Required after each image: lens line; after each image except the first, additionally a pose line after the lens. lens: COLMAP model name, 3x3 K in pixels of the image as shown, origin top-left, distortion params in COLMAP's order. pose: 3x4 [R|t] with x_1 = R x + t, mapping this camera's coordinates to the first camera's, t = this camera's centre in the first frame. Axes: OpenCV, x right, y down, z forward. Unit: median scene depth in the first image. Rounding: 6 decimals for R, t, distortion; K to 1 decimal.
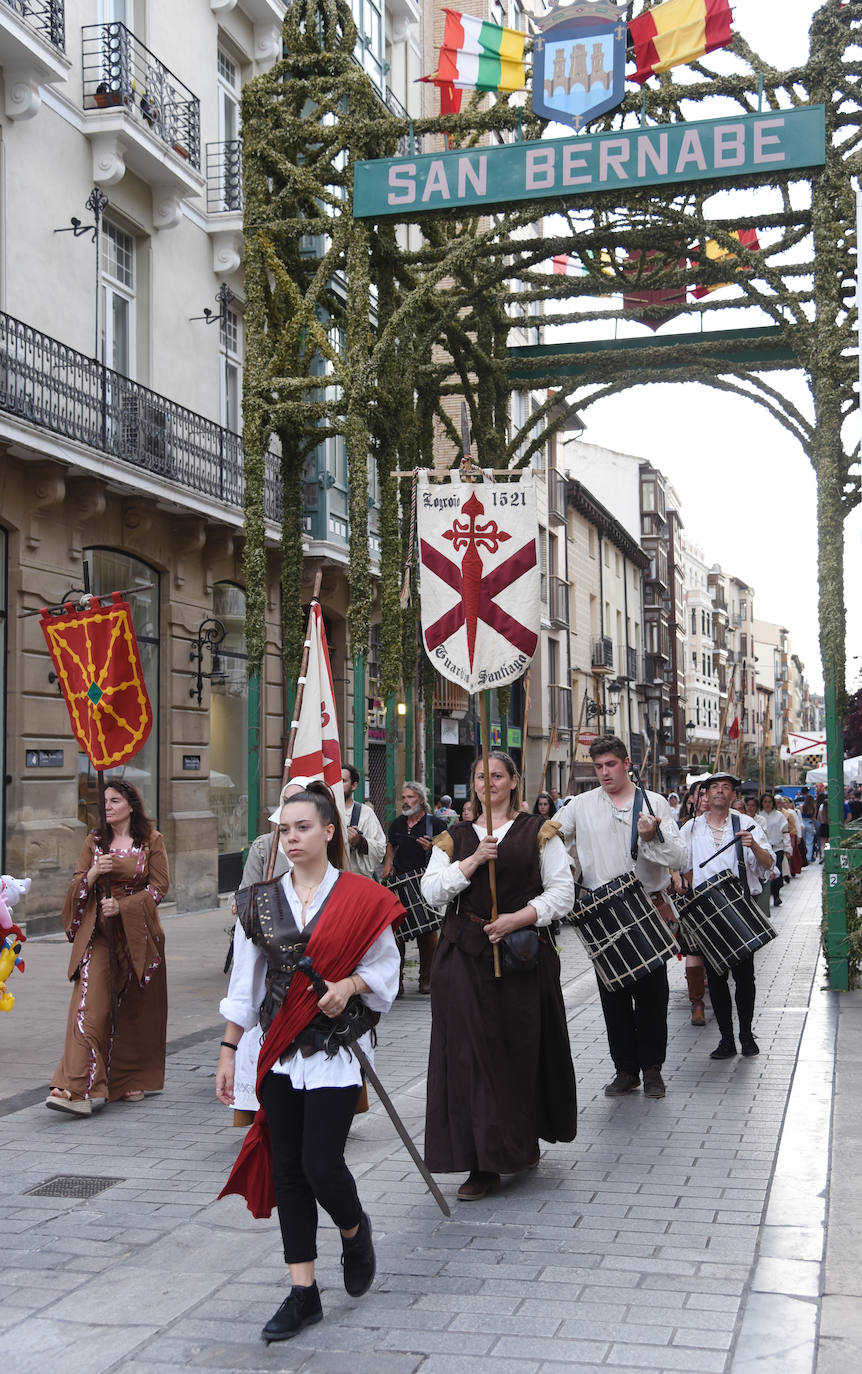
lens RADIAL K [[1682.7, 0, 431.0], [0, 1682.7, 687.0], [0, 0, 1]] dist [0.017324, 0.045561]
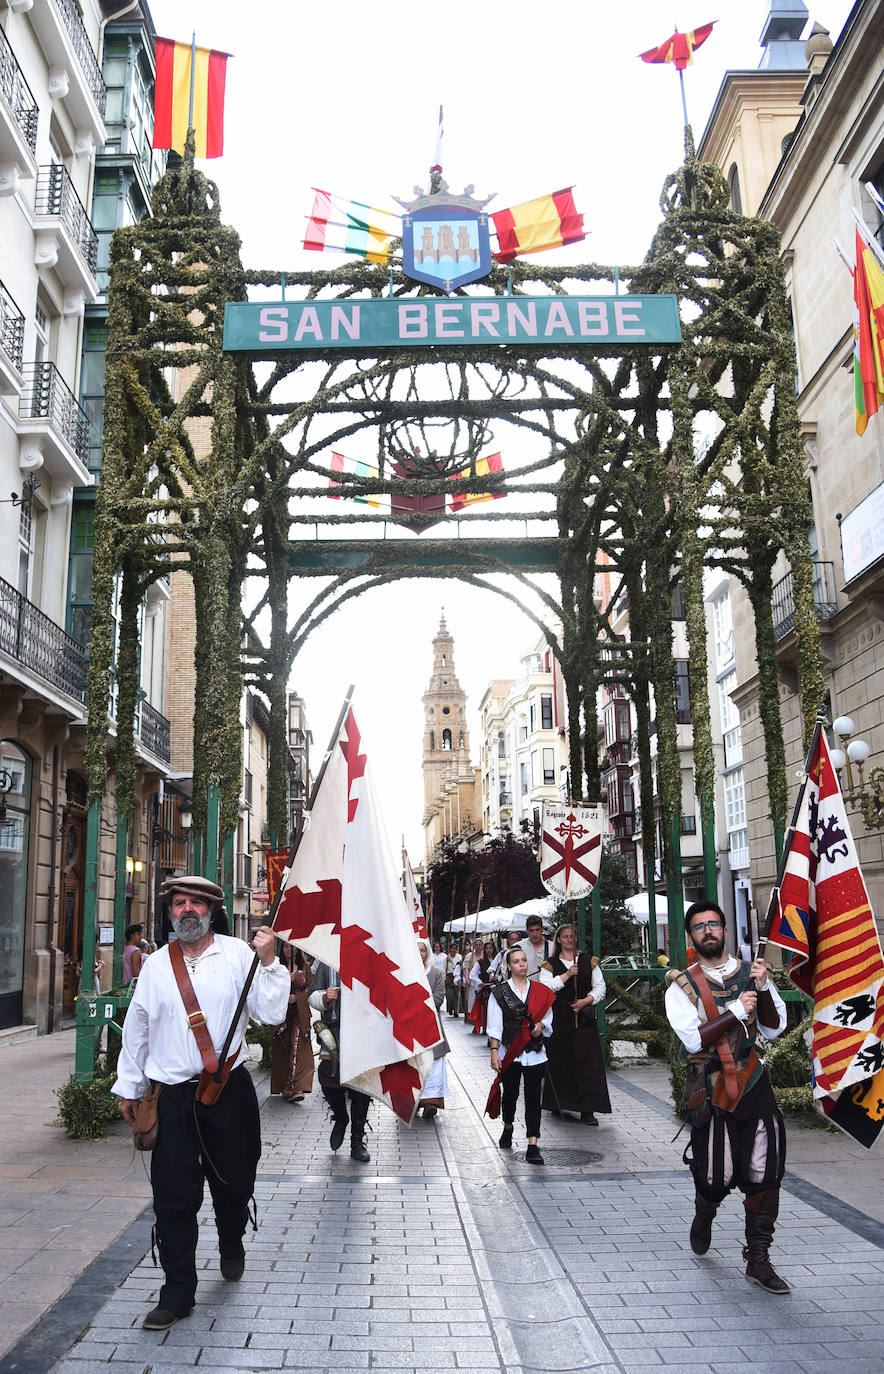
lens RADIAL K [[1188.5, 0, 442.0], [0, 1188.5, 687.0], [0, 0, 1]] dist [-0.148455, 0.018557]
pose [[0.960815, 0.051453, 0.272374, -0.099212], [-0.010483, 0.988663, -0.149784, 0.022352], [-0.276993, 0.141060, 0.950461, 0.328708]]
